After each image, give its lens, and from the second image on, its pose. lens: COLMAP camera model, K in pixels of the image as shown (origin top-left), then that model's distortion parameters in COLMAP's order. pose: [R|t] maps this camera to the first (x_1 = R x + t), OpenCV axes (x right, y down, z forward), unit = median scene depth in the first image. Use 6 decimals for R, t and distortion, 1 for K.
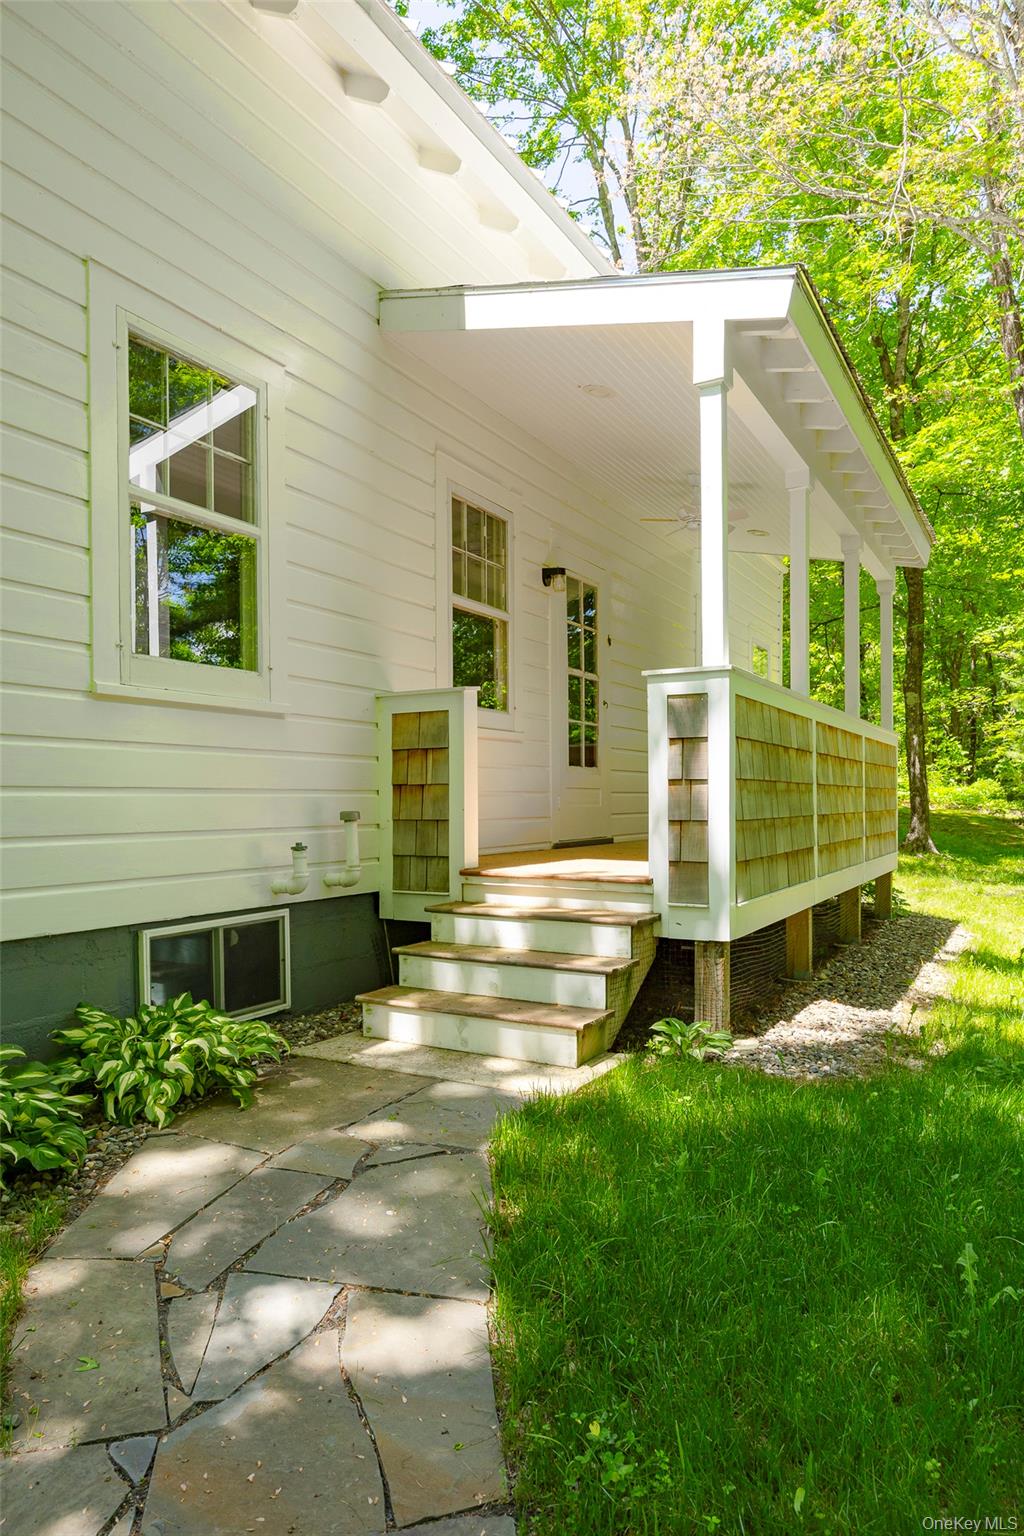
lens RADIAL K [[1042.2, 0, 512.0], [0, 1042.2, 768.0], [0, 0, 1]] dist [0.035432, -0.002462]
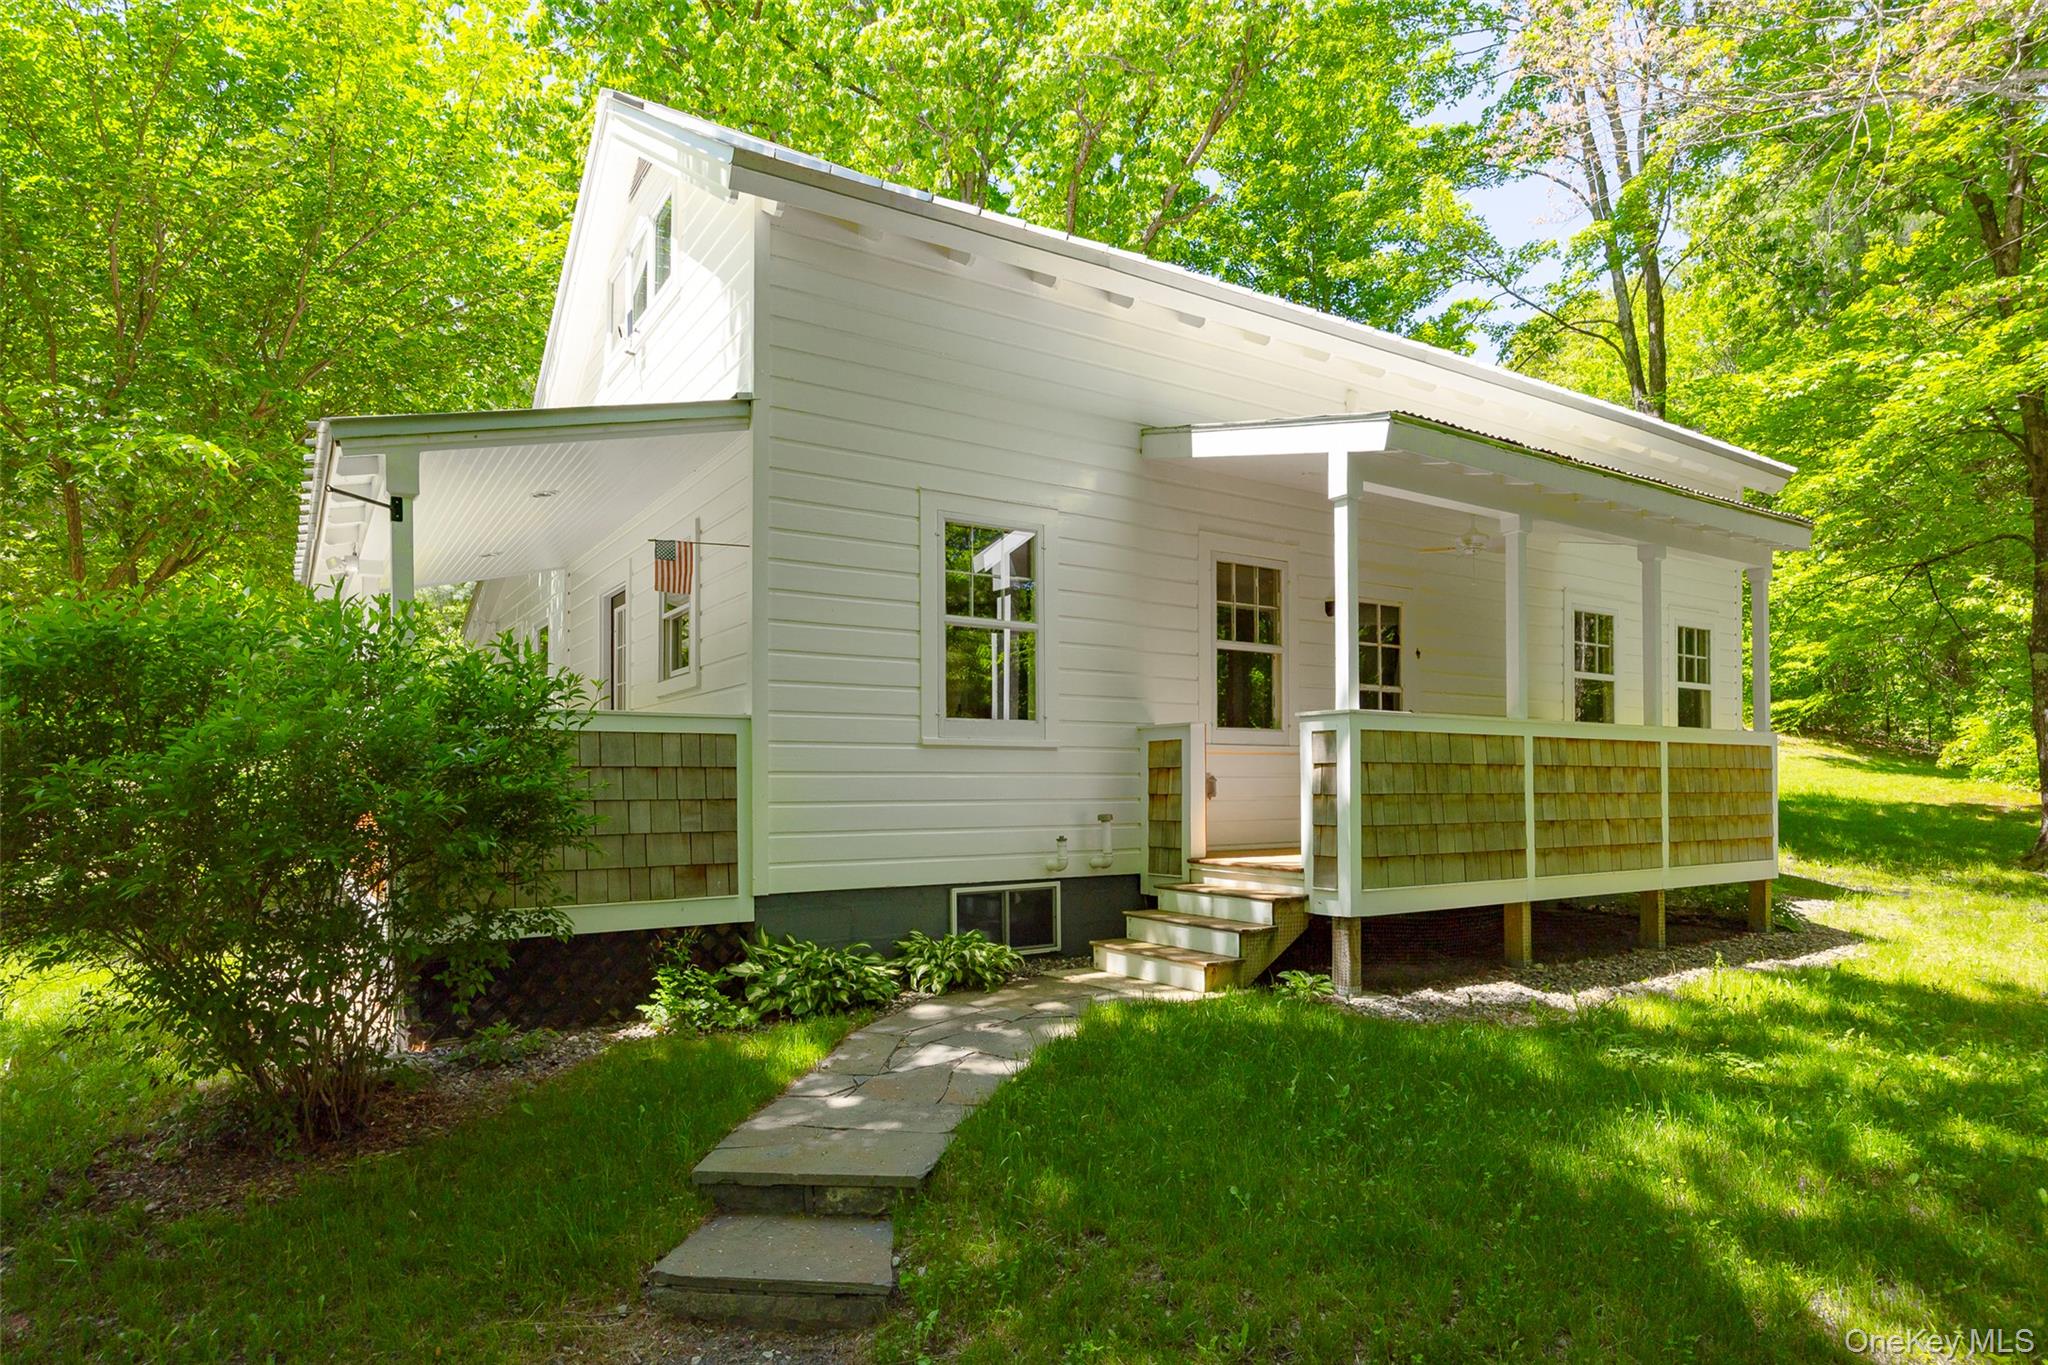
lens RADIAL K [[1201.9, 0, 1024.0], [0, 1201.9, 682.5], [0, 0, 1]] dist [0.044450, -0.000126]
pose [[0.904278, -0.034380, -0.425559, 0.480931], [0.012154, 0.998422, -0.054834, -0.052473], [0.426772, 0.044413, 0.903268, -0.568016]]
